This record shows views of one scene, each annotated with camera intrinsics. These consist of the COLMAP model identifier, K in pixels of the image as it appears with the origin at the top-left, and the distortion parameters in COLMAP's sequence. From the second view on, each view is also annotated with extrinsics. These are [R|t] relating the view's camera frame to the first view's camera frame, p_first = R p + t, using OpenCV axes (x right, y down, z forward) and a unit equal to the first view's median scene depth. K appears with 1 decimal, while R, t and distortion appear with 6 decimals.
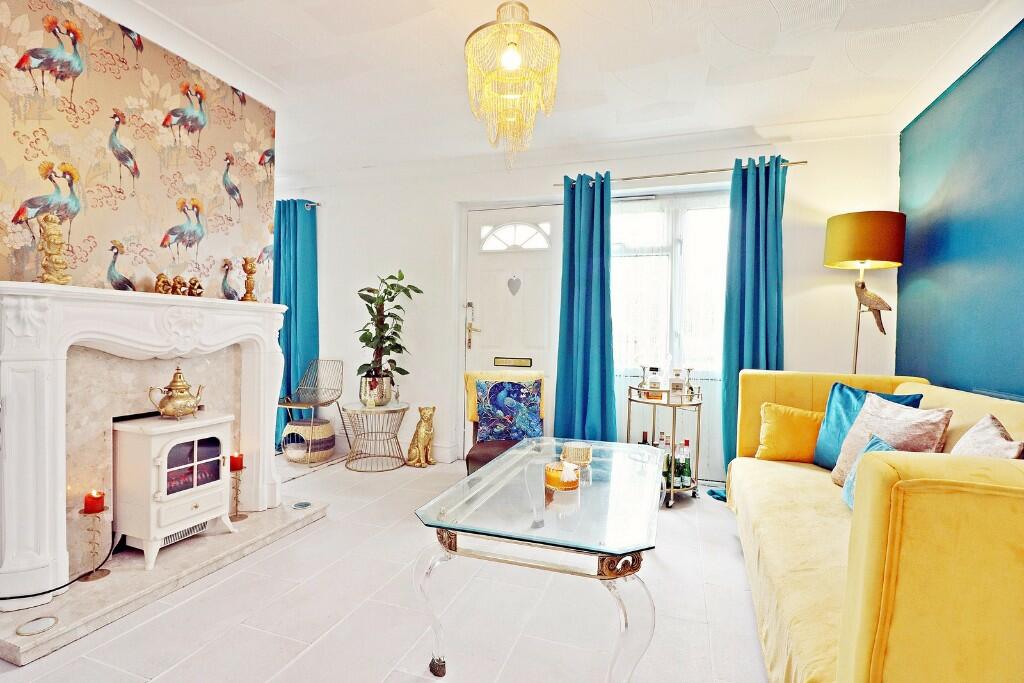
lens RADIAL K [[495.2, 0, 512.0], [0, 495.2, 341.5], [0, 0, 1]] dist [-0.000190, -0.015046]
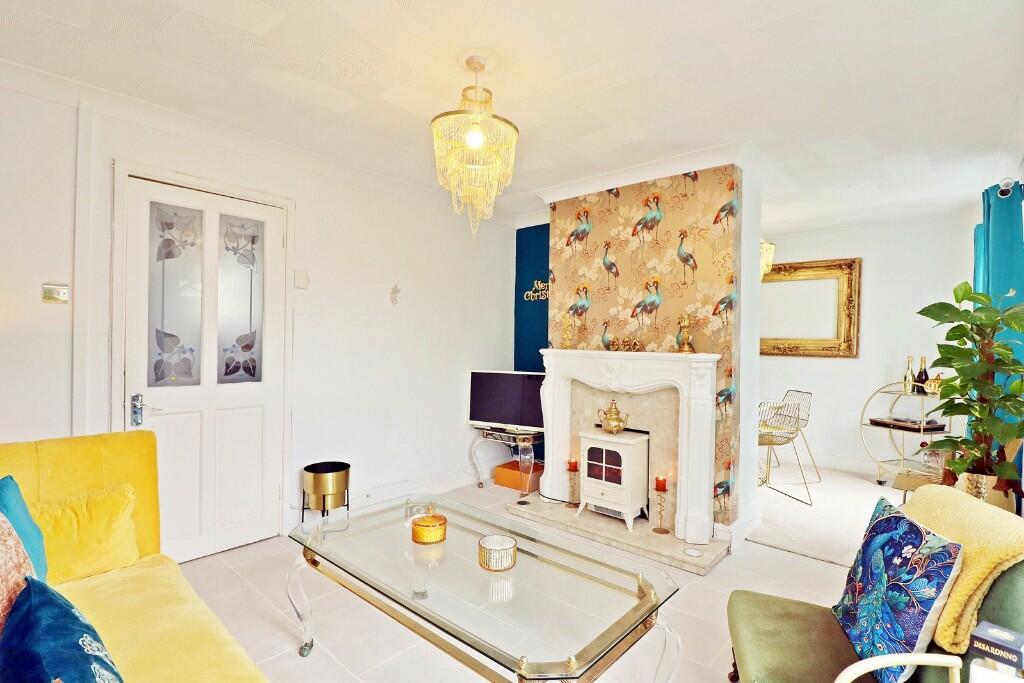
lens RADIAL K [[495.2, 0, 512.0], [0, 495.2, 341.5], [0, 0, 1]] dist [-0.000190, -0.015046]
pose [[-0.390120, -0.022767, -0.920483, 0.705148], [-0.033945, 0.999370, -0.010331, -0.081367], [0.920138, 0.027215, -0.390647, 1.105760]]
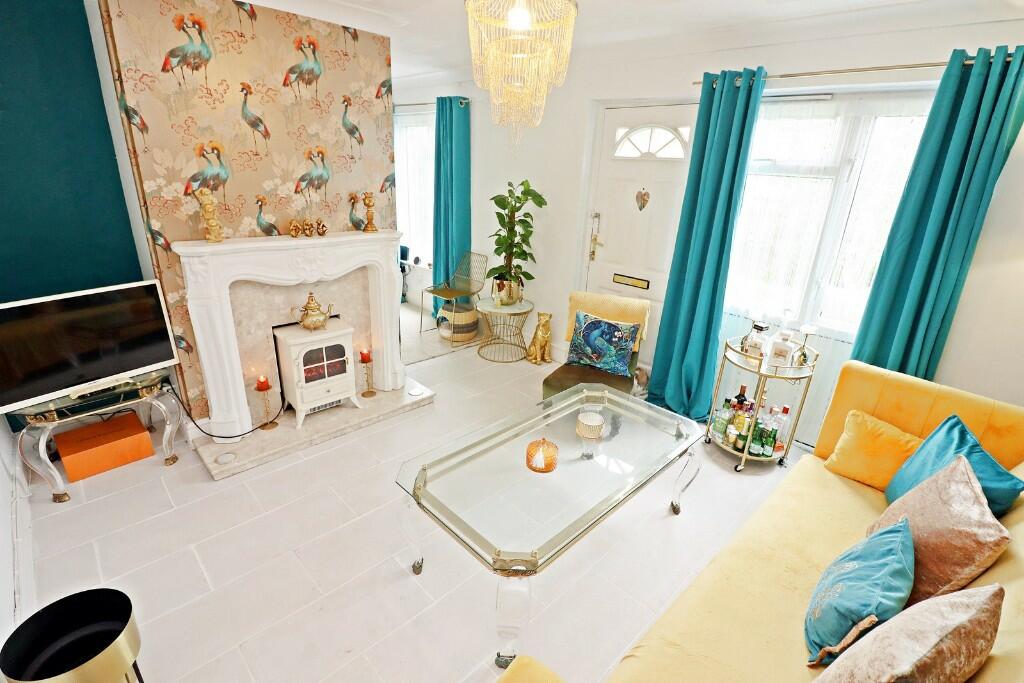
lens RADIAL K [[472.3, 0, 509.2], [0, 472.3, 343.9], [0, 0, 1]] dist [0.001812, -0.019583]
pose [[0.890395, 0.181491, -0.417442, 0.305701], [-0.034857, 0.941568, 0.335014, -0.223099], [0.453852, -0.283744, 0.844694, 0.108097]]
